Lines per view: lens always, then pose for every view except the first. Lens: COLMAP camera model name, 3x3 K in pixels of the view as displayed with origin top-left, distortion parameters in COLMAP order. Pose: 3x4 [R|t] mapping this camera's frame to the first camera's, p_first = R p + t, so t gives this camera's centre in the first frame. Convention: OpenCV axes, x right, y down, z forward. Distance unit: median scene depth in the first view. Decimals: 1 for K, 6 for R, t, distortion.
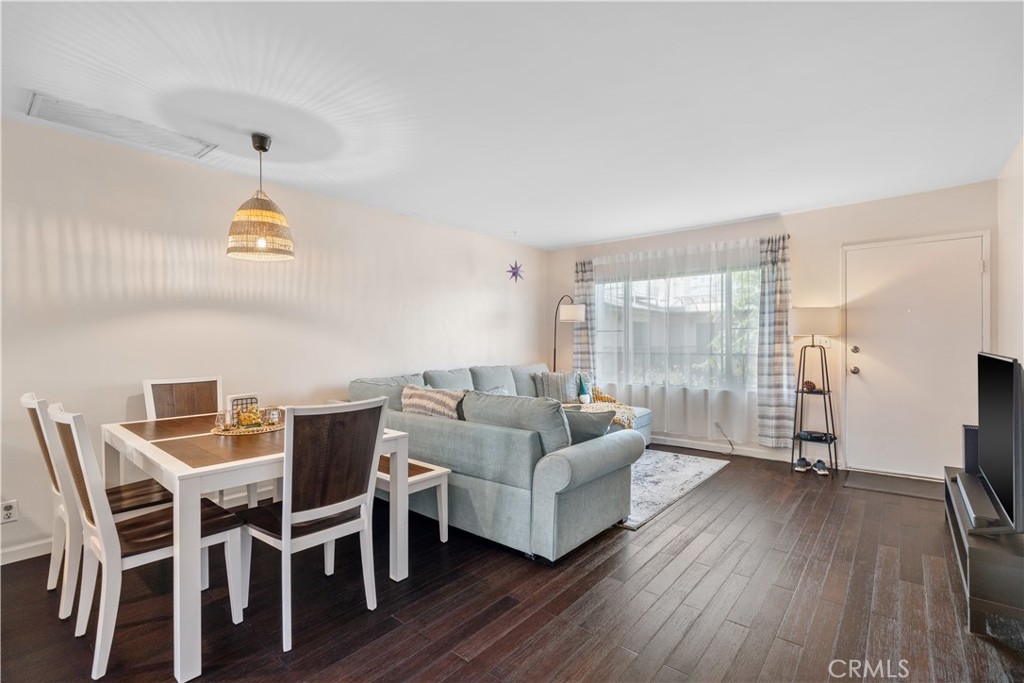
lens RADIAL K [[453.1, 0, 513.1], [0, 453.1, 341.5], [0, 0, 1]] dist [-0.000236, -0.000727]
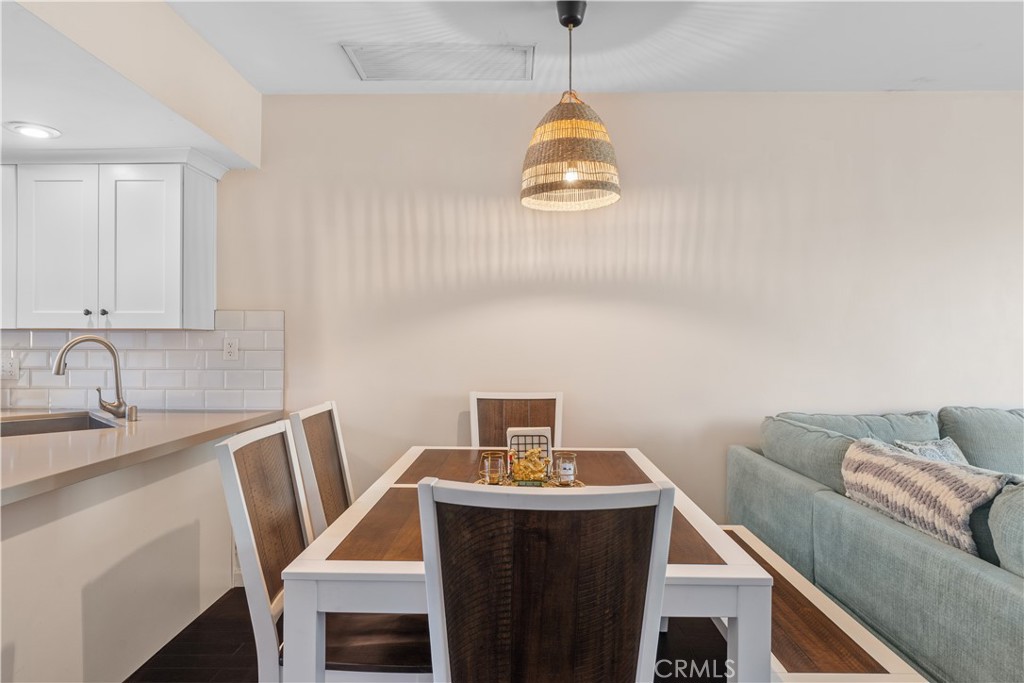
lens RADIAL K [[623.2, 0, 513.1], [0, 623.2, 340.4], [0, 0, 1]] dist [0.000902, 0.000555]
pose [[0.637175, 0.001190, -0.770718, 0.021769], [-0.006085, 0.999975, -0.003487, 0.000942], [0.770695, 0.006912, 0.637167, 0.263769]]
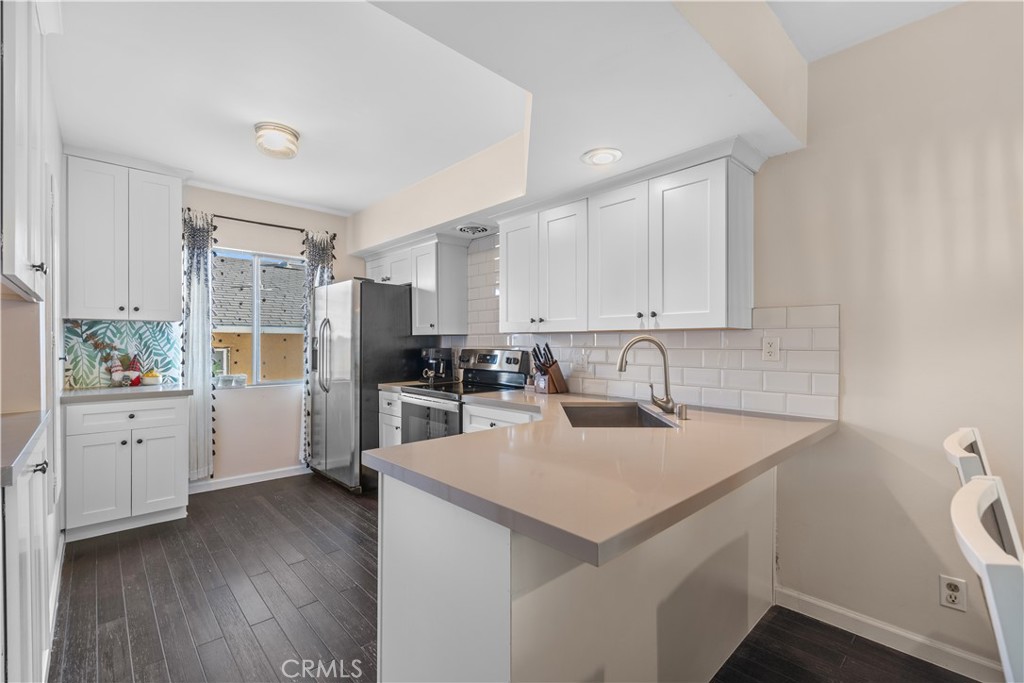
lens RADIAL K [[453.1, 0, 515.0], [0, 453.1, 341.6], [0, 0, 1]] dist [-0.000236, -0.000727]
pose [[-0.108848, 0.001386, -0.994057, -0.228638], [-0.003422, 0.999993, 0.001769, 0.002583], [0.994052, 0.003594, -0.108843, 0.248587]]
